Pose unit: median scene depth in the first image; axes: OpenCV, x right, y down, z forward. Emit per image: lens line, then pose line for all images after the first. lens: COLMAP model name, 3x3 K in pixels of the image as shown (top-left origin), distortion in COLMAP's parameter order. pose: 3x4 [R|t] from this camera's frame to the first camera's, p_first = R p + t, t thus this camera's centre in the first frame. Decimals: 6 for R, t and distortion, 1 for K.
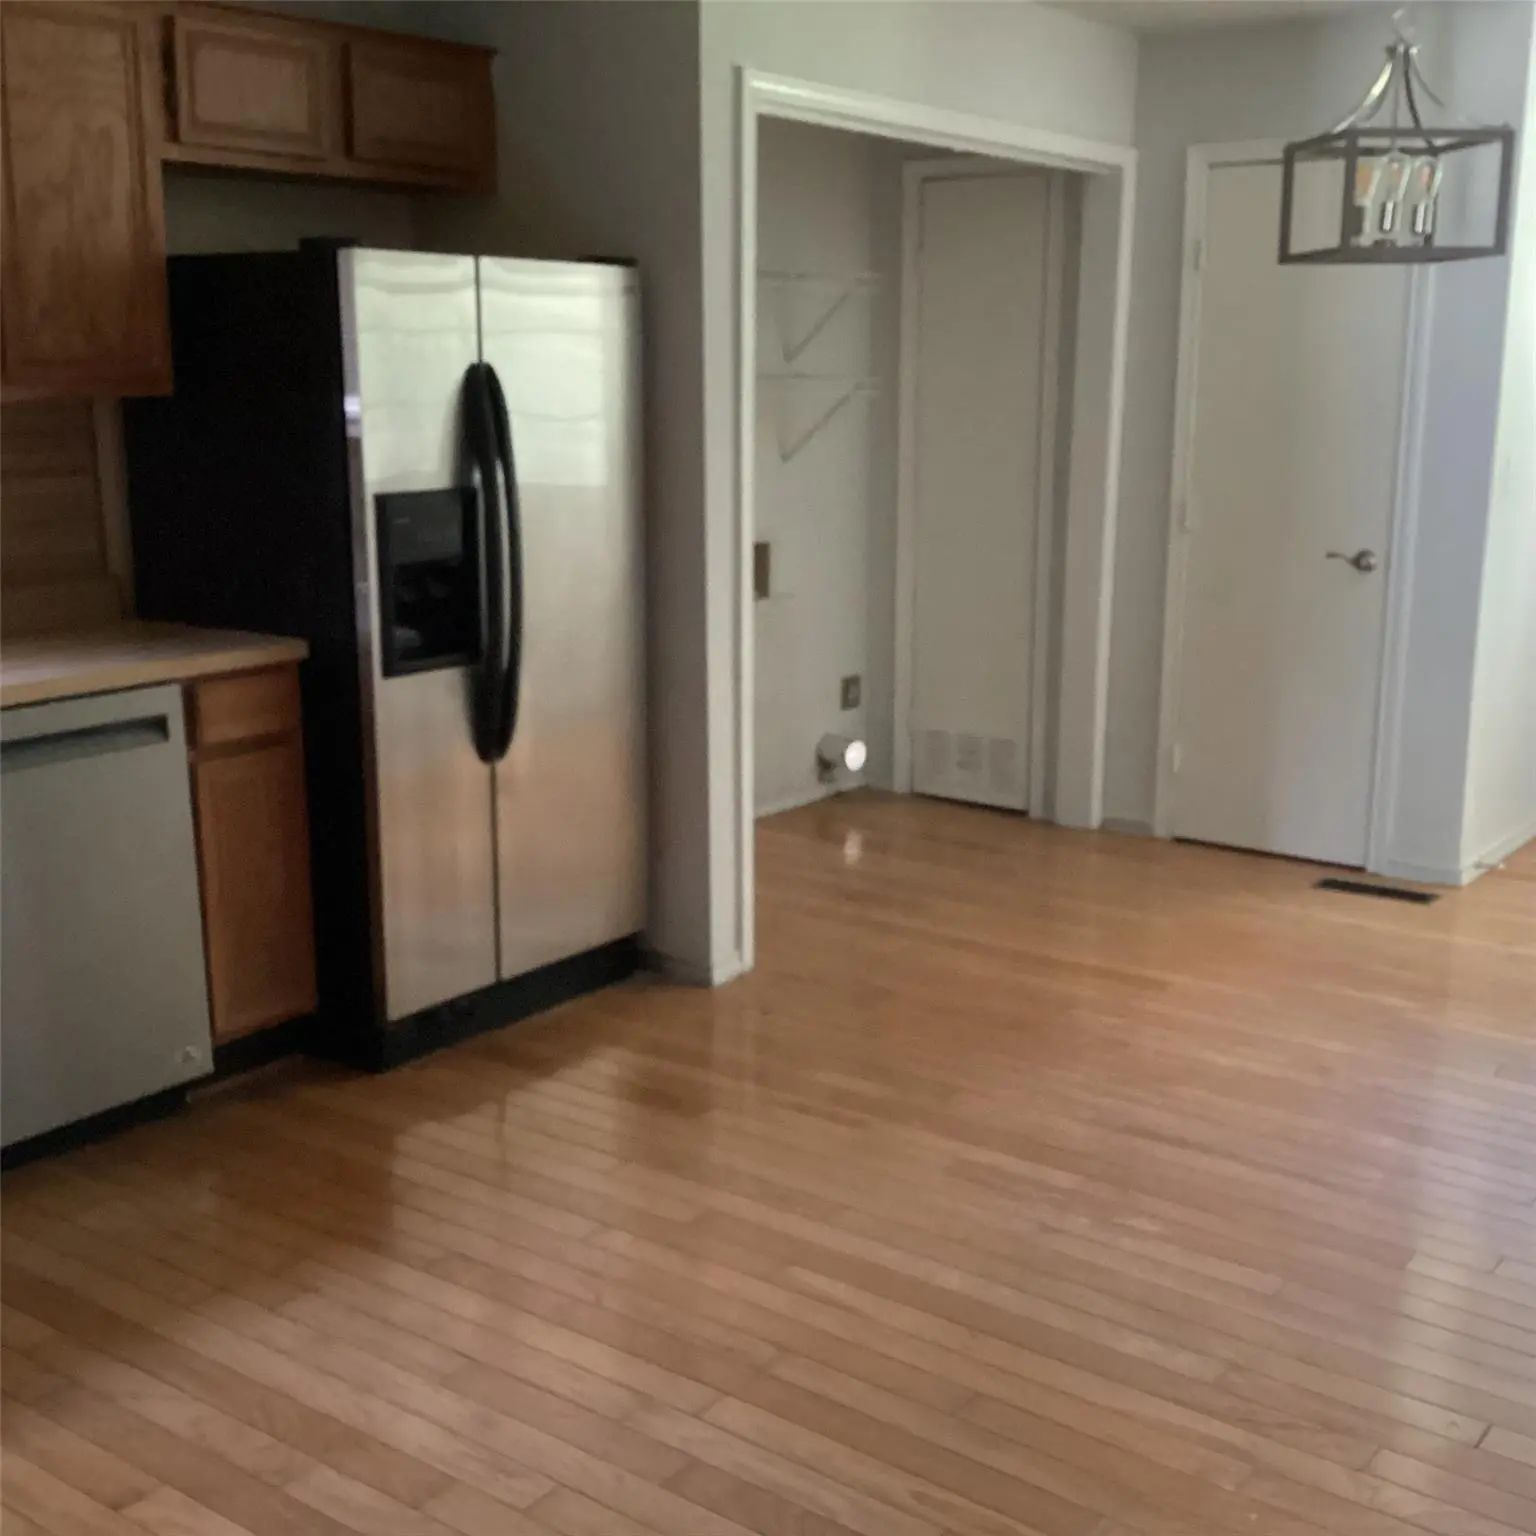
lens RADIAL K [[1929.1, 0, 761.9], [0, 1929.1, 758.9], [0, 0, 1]] dist [0.062825, 0.000000]
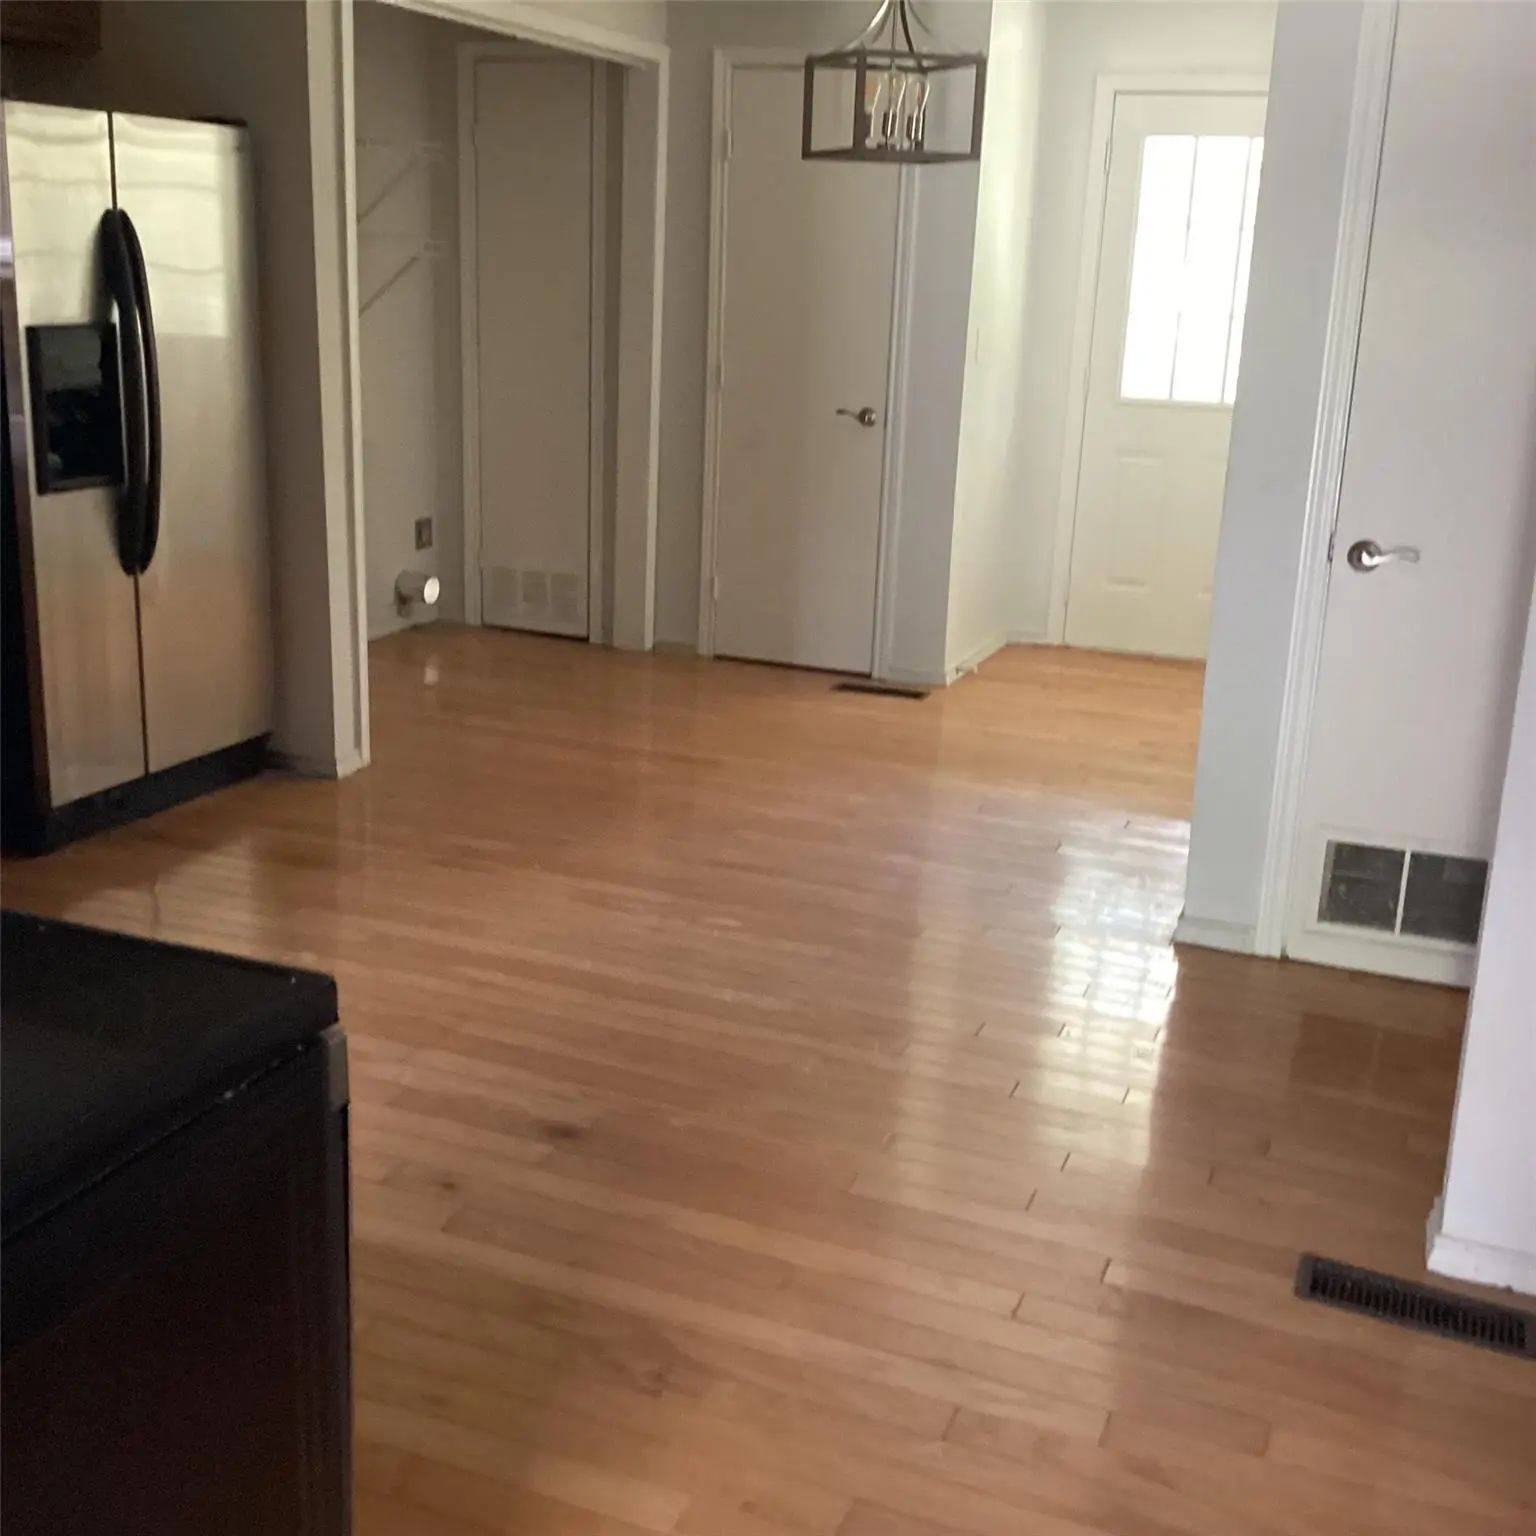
lens RADIAL K [[1929.1, 0, 758.0], [0, 1929.1, 775.2], [0, 0, 1]] dist [0.062825, 0.000000]
pose [[0.966028, -0.032718, 0.256358, -0.079121], [0.015964, 0.997614, 0.067163, 0.043745], [-0.257943, -0.060789, 0.964246, -0.168179]]
